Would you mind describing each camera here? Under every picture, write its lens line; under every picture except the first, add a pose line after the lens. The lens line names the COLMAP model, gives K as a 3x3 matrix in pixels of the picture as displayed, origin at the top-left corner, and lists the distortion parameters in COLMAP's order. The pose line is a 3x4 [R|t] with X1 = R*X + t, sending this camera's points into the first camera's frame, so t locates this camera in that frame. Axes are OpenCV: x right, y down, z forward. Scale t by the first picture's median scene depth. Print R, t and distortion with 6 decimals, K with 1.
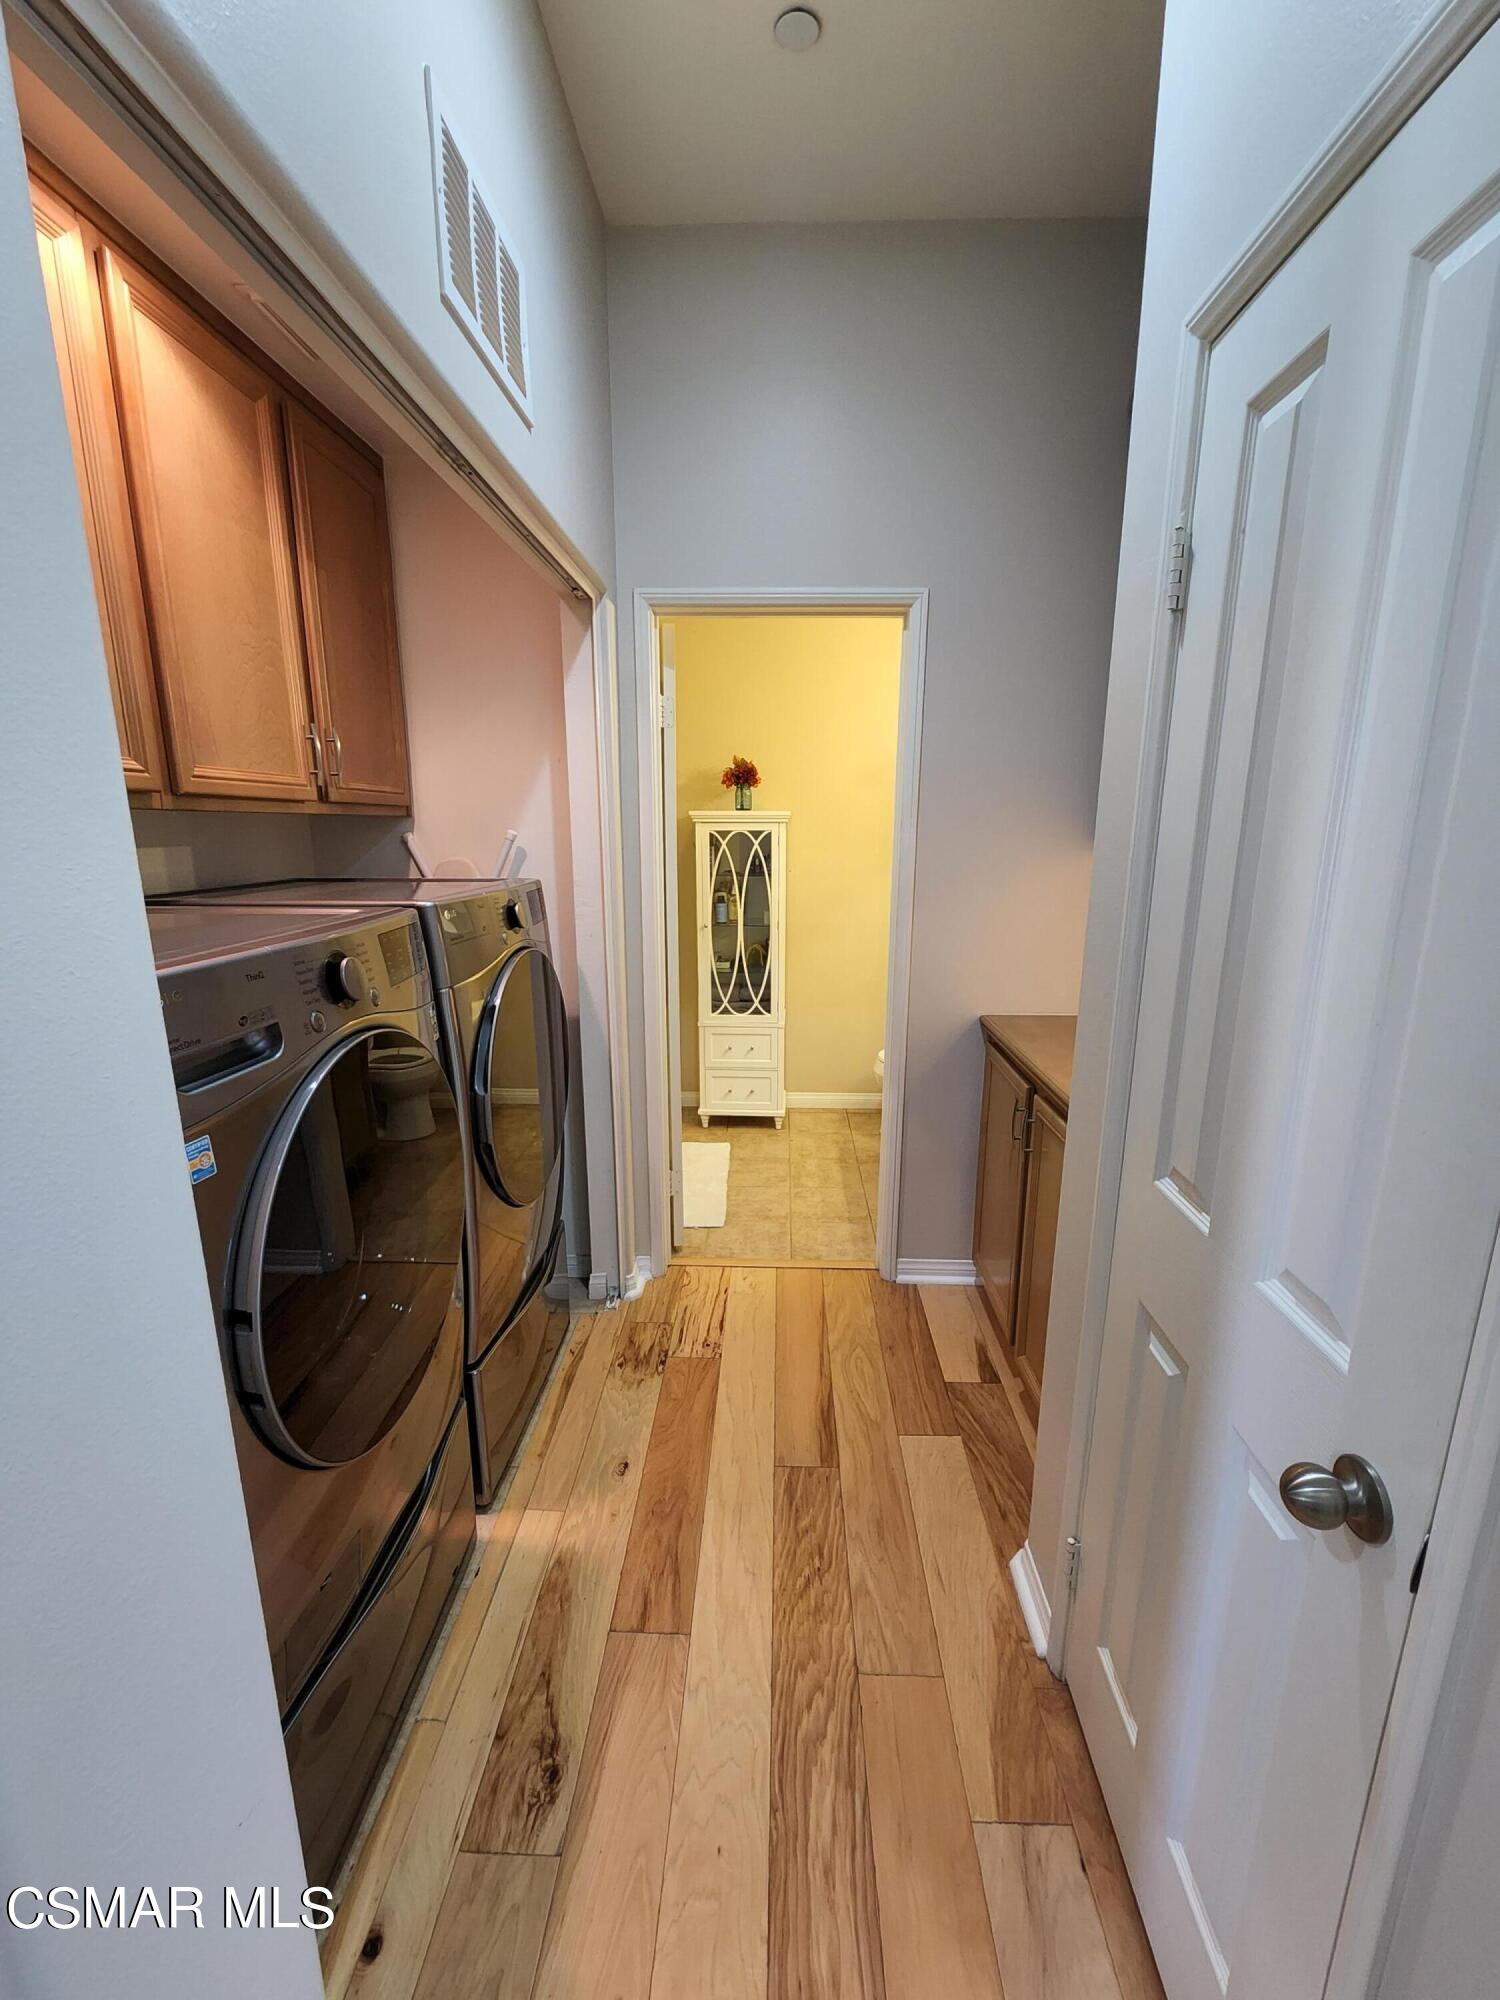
lens RADIAL K [[817.4, 0, 749.4], [0, 817.4, 1002.5], [0, 0, 1]] dist [-0.001503, -0.001386]
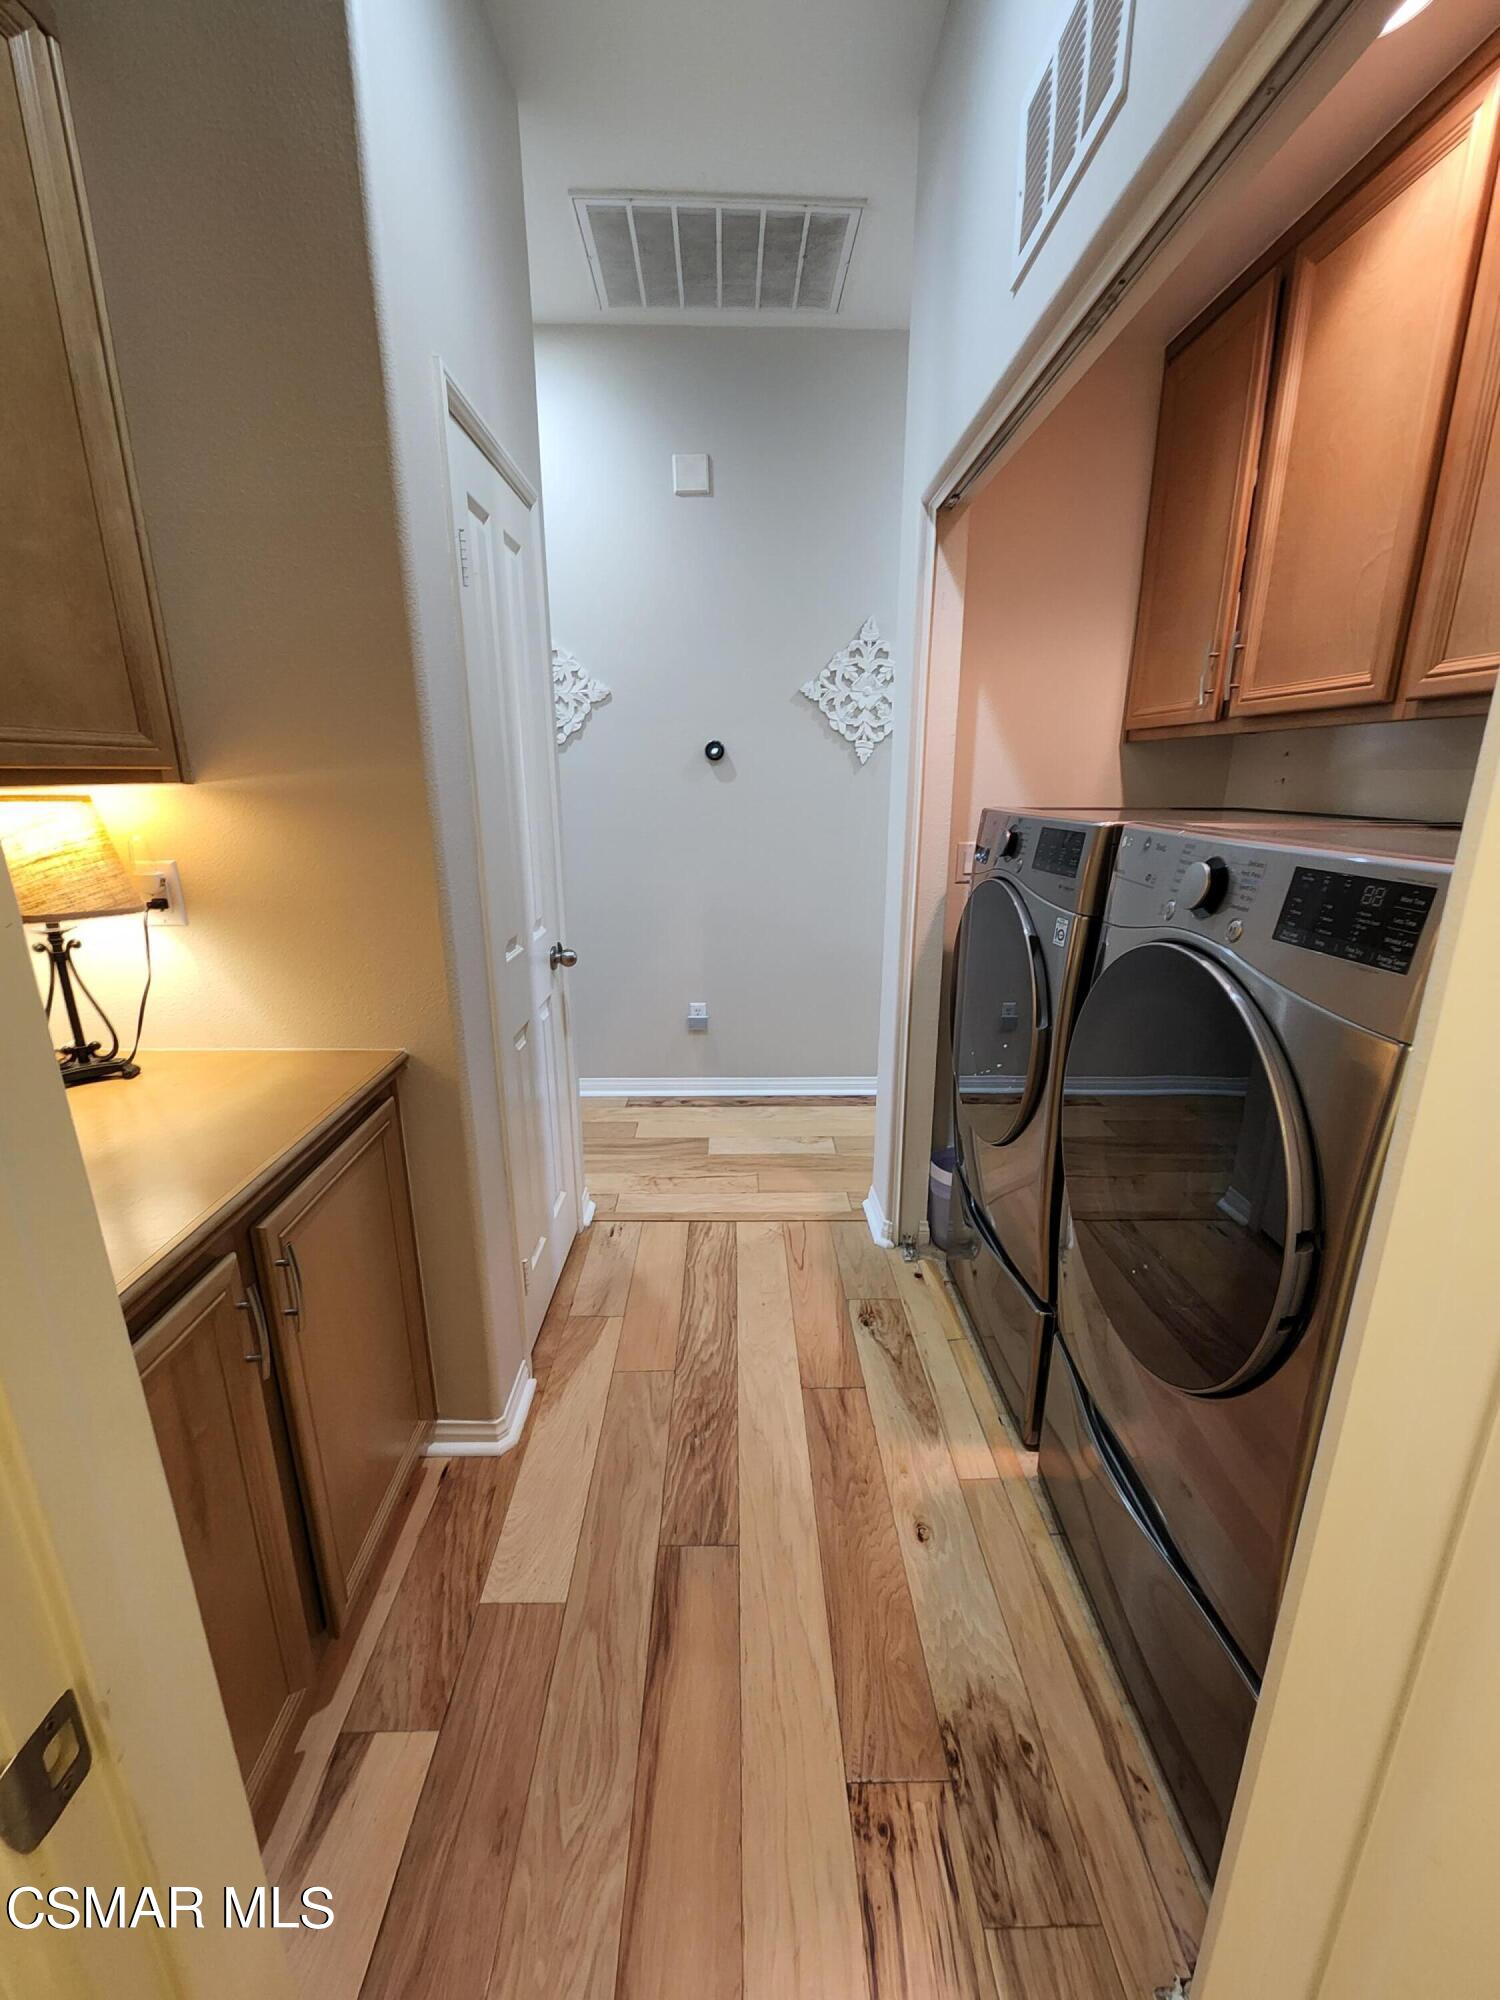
lens RADIAL K [[817.4, 0, 757.2], [0, 817.4, 1006.2], [0, 0, 1]] dist [-0.001503, -0.001386]
pose [[-0.997685, 0.015100, -0.066313, 0.065307], [-0.018113, 0.880830, 0.473086, -0.322086], [0.065554, 0.473191, -0.878517, 1.653004]]
